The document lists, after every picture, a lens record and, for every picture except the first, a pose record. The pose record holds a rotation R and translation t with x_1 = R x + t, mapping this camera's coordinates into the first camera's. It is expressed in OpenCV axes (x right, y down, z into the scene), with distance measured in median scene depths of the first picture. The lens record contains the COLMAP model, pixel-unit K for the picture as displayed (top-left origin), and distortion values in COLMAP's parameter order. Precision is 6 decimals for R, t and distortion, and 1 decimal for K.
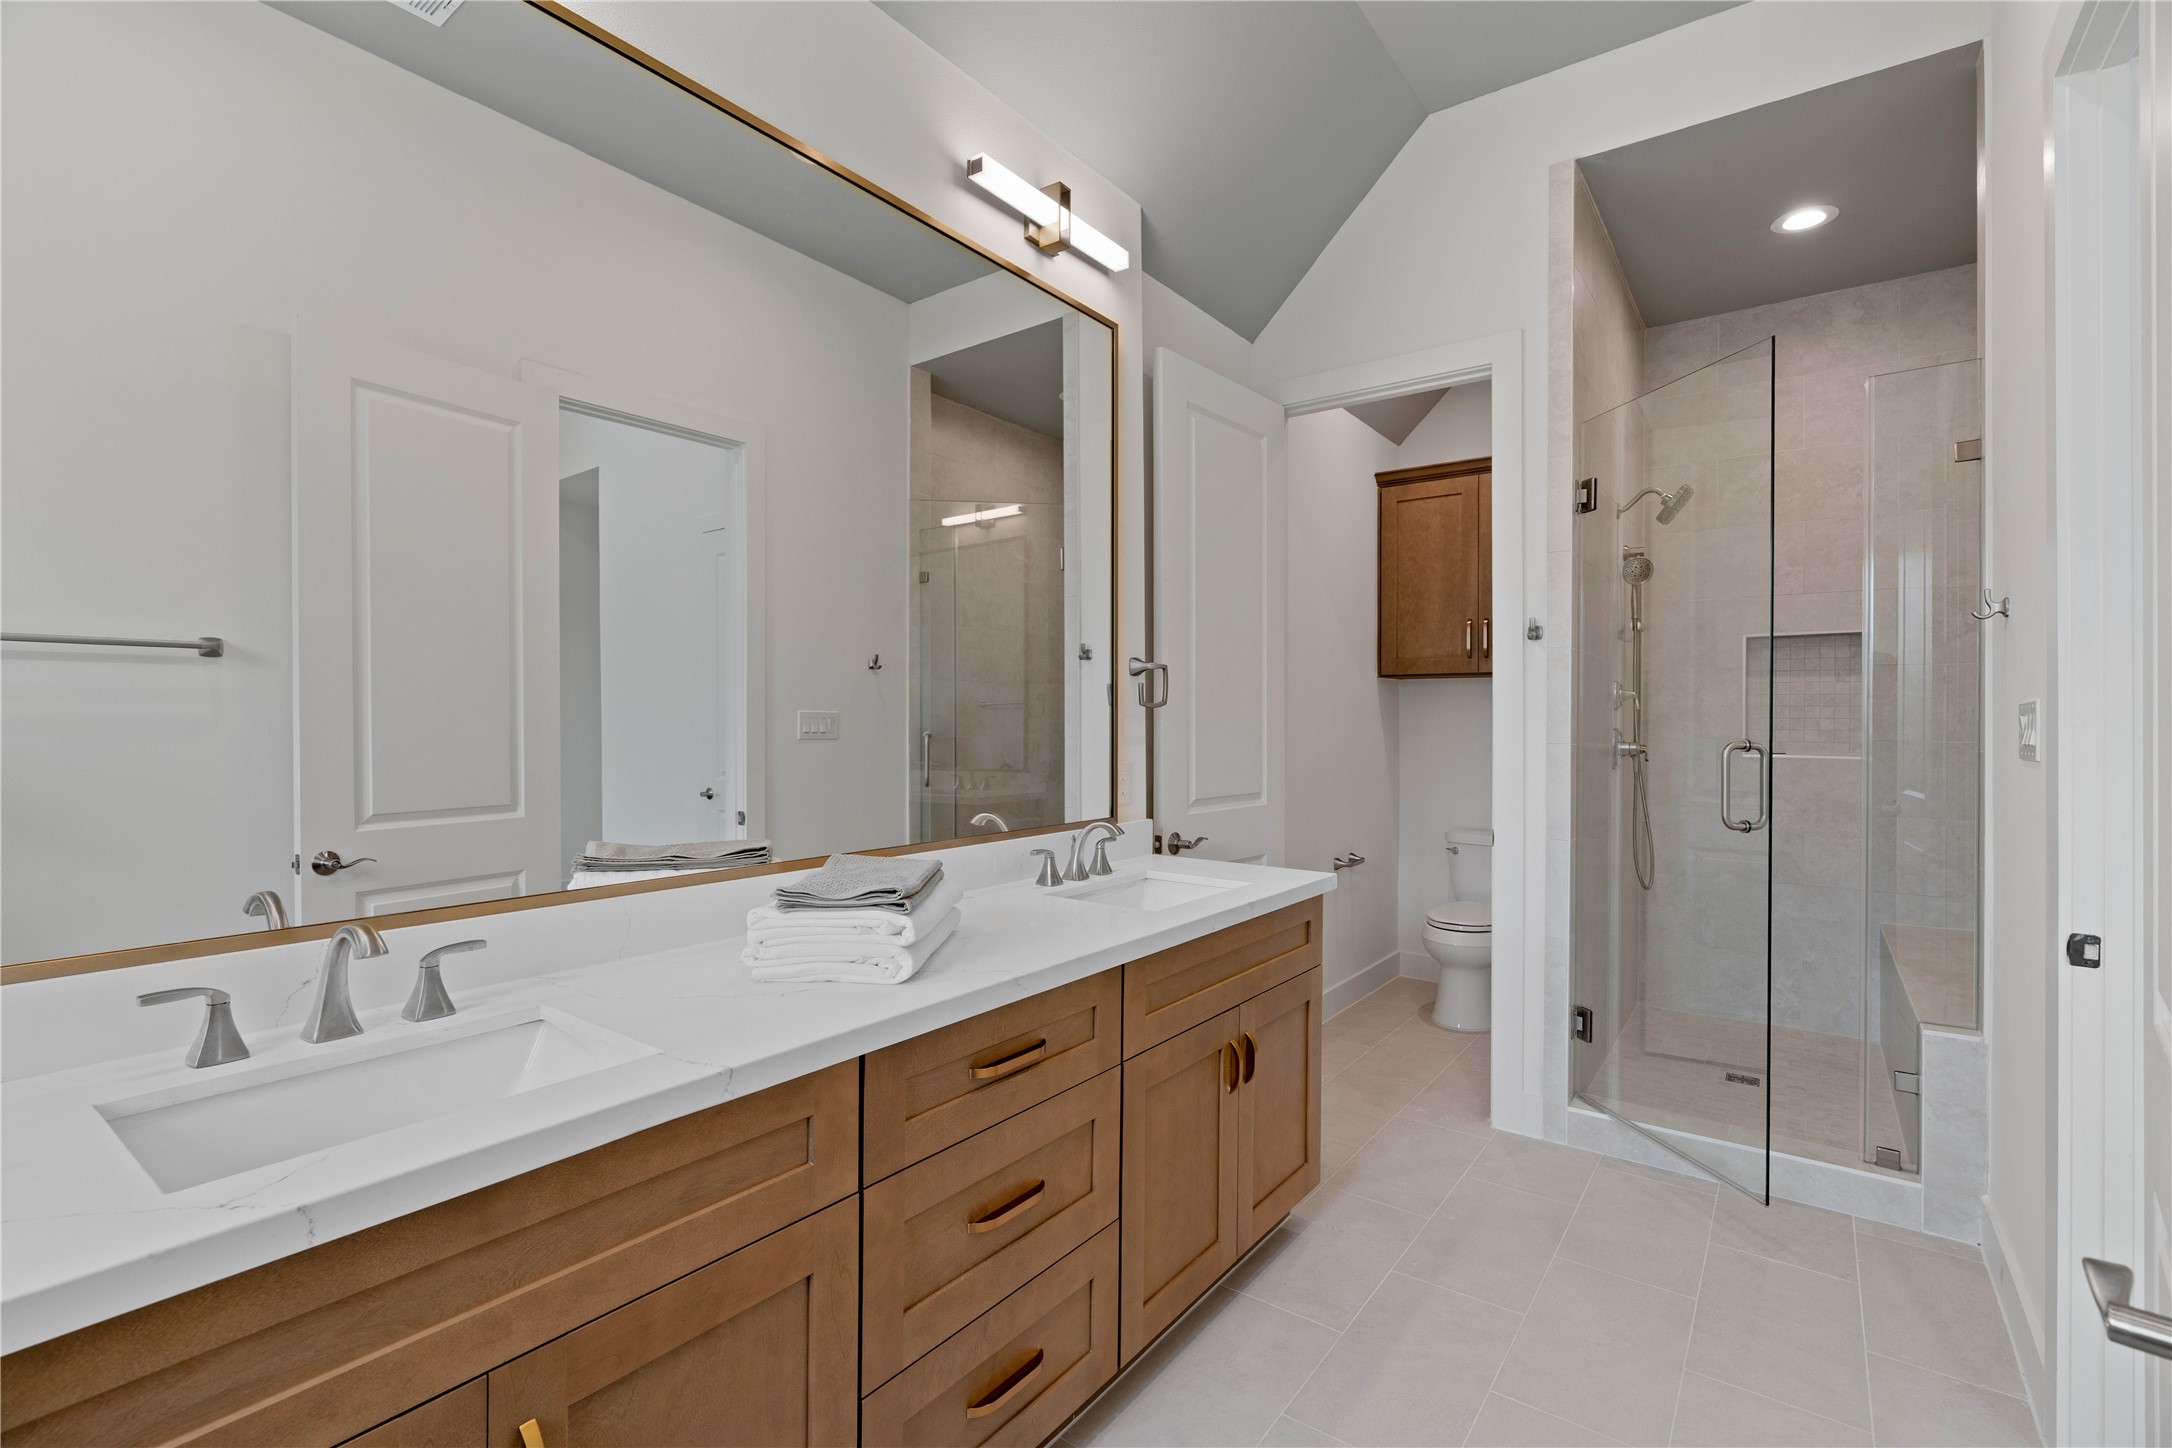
lens RADIAL K [[977.5, 0, 1086.0], [0, 977.5, 724.0], [0, 0, 1]] dist [-0.001921, 0.000073]
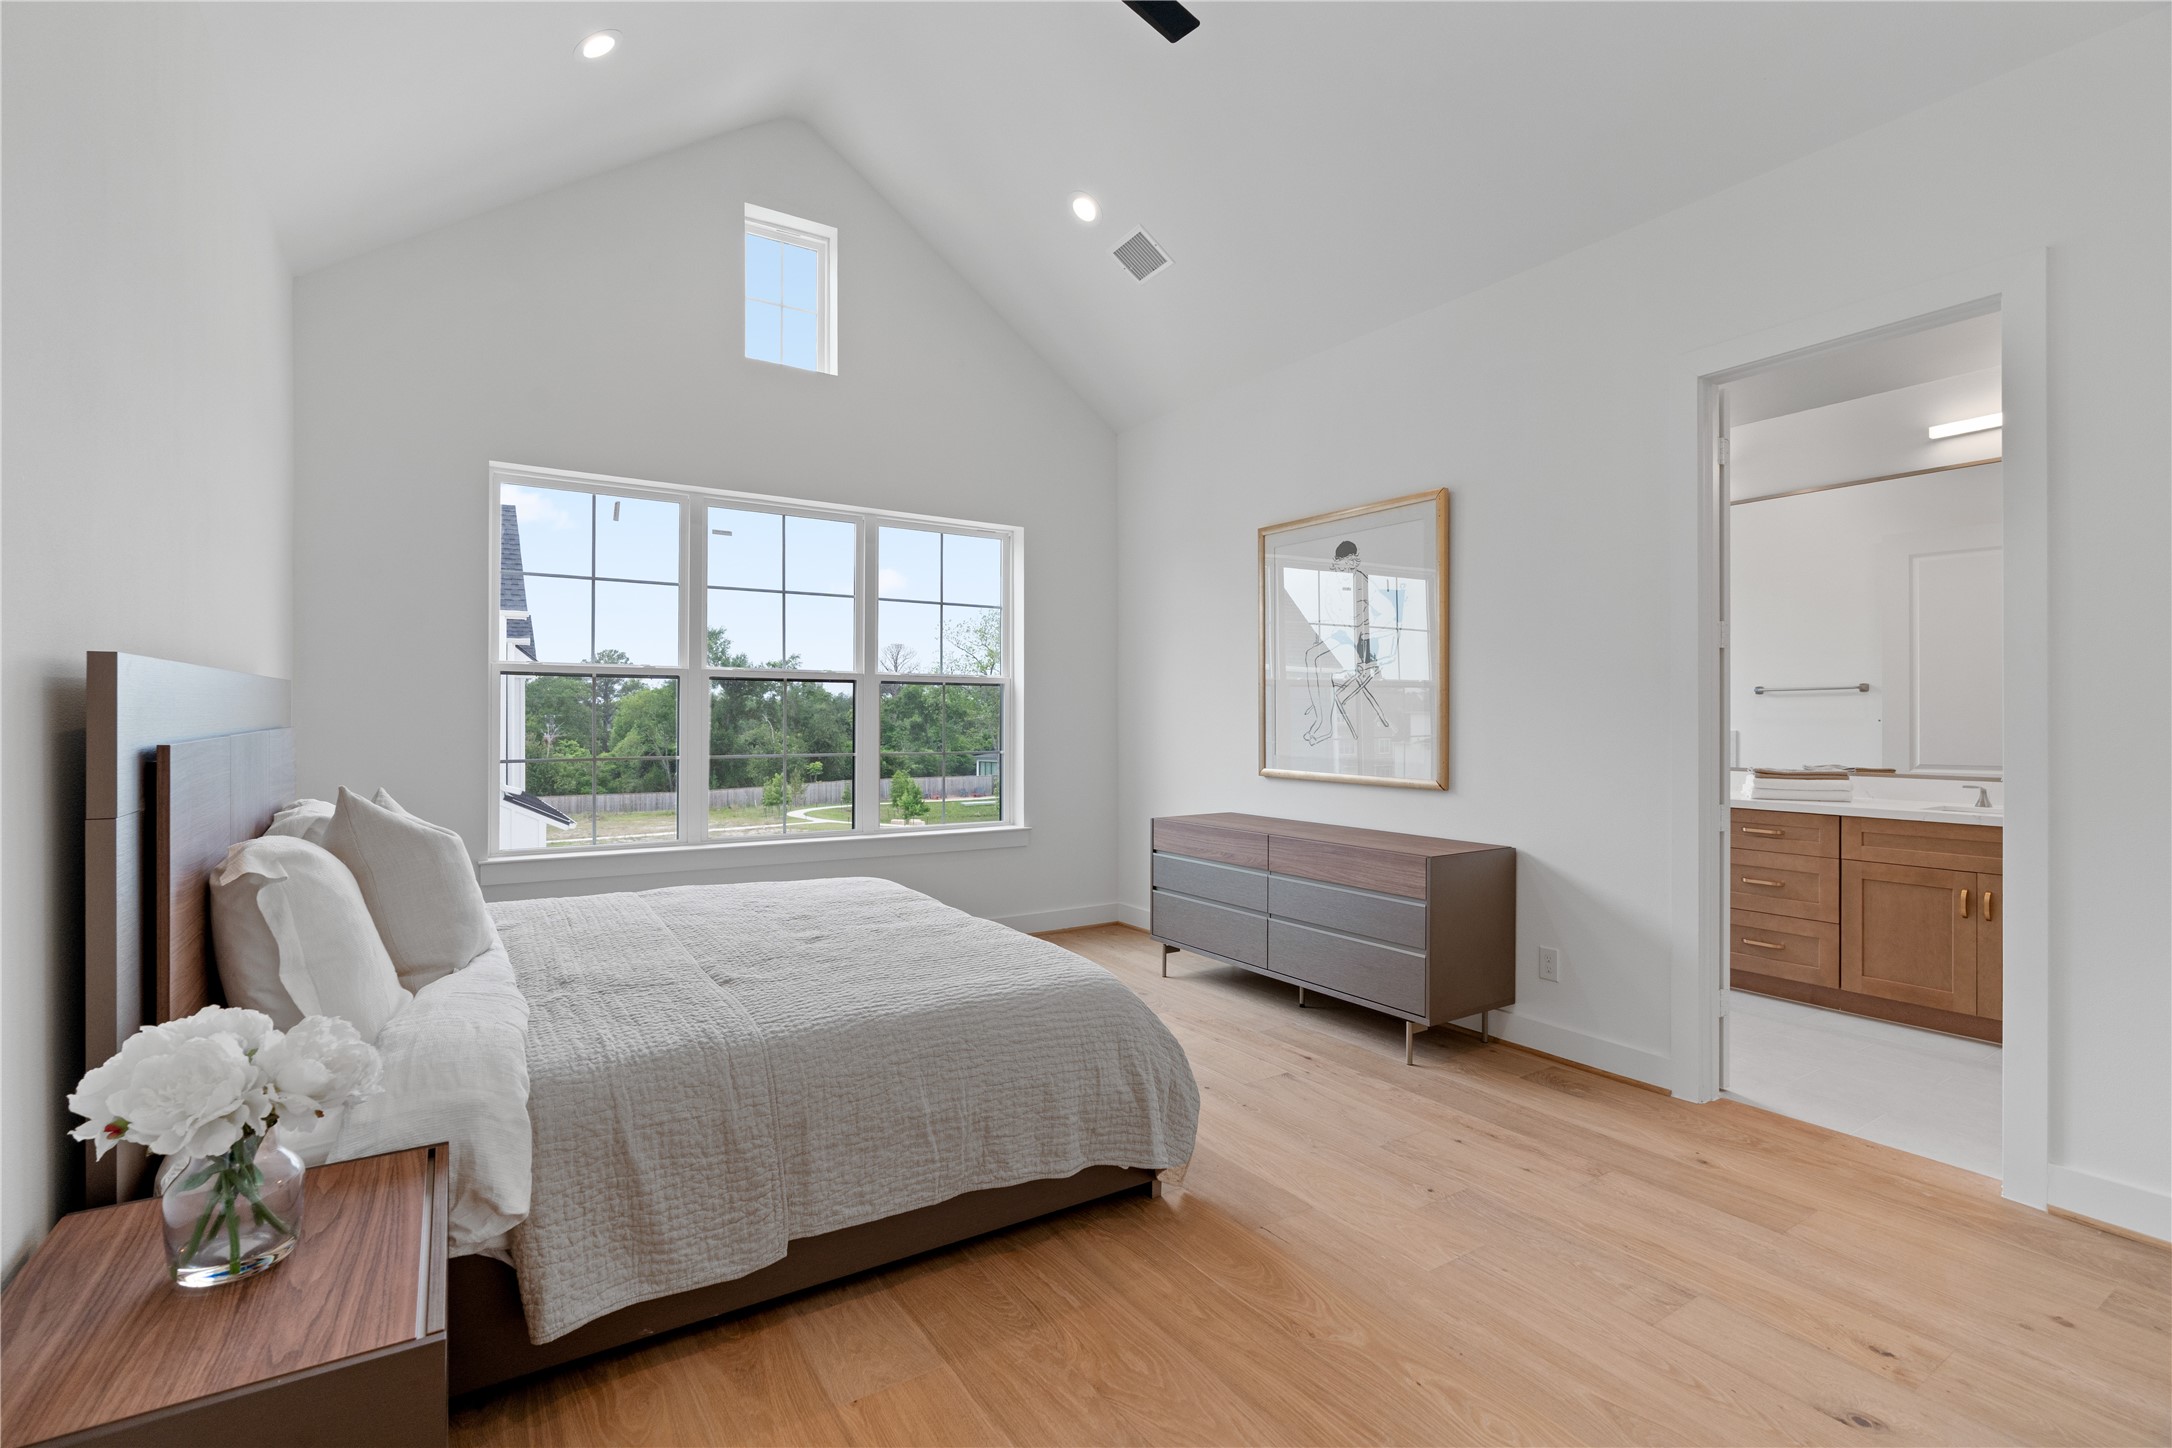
lens RADIAL K [[977.5, 0, 1086.0], [0, 977.5, 724.0], [0, 0, 1]] dist [-0.001921, 0.000073]
pose [[-0.349654, -0.002698, -0.936875, 2.911782], [-0.008006, 0.999968, 0.000109, 0.034296], [0.936845, 0.007539, -0.349665, 0.111559]]
